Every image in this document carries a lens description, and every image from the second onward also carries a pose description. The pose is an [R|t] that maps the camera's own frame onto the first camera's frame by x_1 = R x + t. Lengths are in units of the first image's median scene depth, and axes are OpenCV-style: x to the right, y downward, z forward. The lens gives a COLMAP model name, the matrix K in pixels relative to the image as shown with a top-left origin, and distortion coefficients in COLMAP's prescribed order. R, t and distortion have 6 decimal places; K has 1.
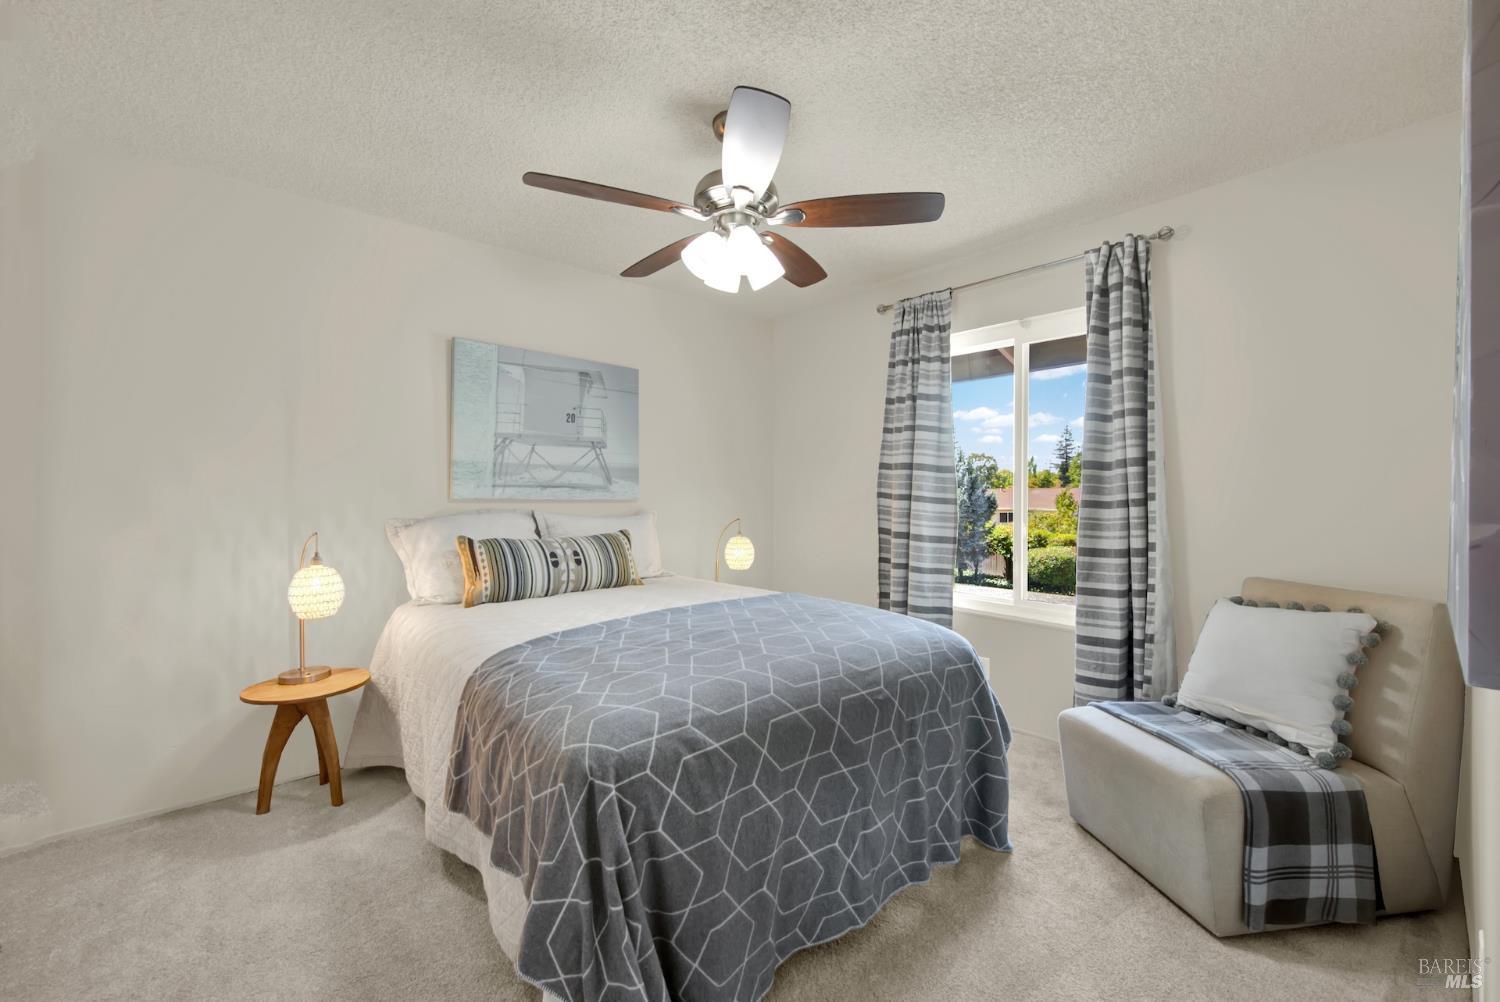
lens RADIAL K [[627.6, 0, 748.1], [0, 627.6, 494.5], [0, 0, 1]] dist [0.000467, -0.000007]
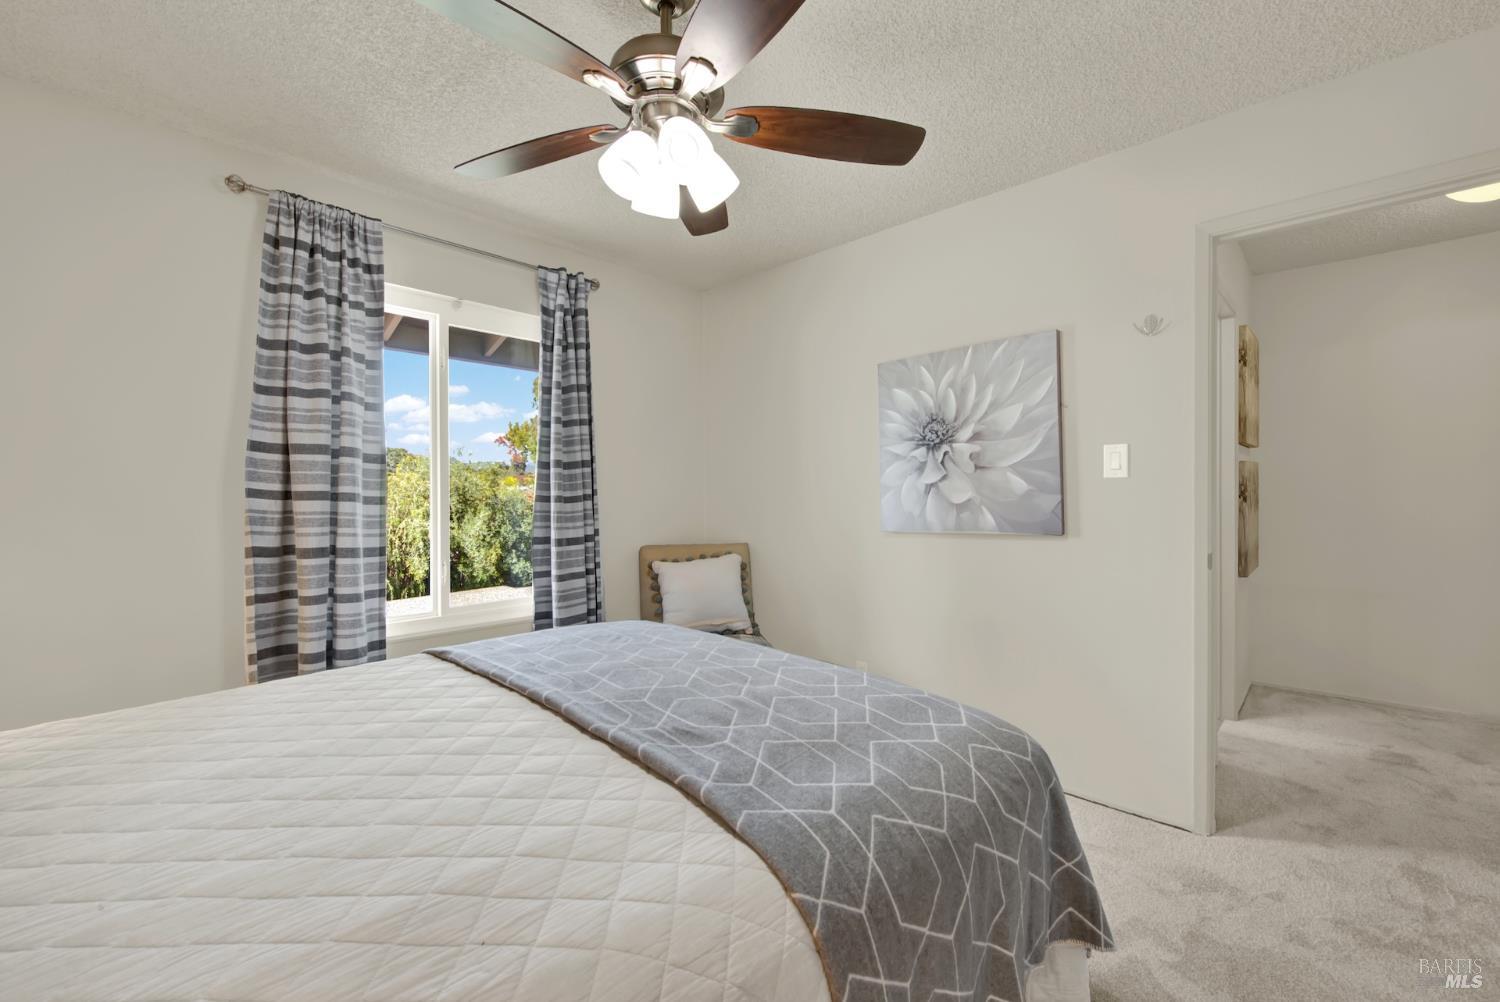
lens RADIAL K [[600.5, 0, 750.0], [0, 600.5, 501.0], [0, 0, 1]] dist [0.000733, -0.000015]
pose [[-0.074979, -0.015083, 0.997071, -0.438867], [0.008052, 0.999844, 0.015731, 0.003741], [-0.997153, 0.009208, -0.074845, 0.604951]]
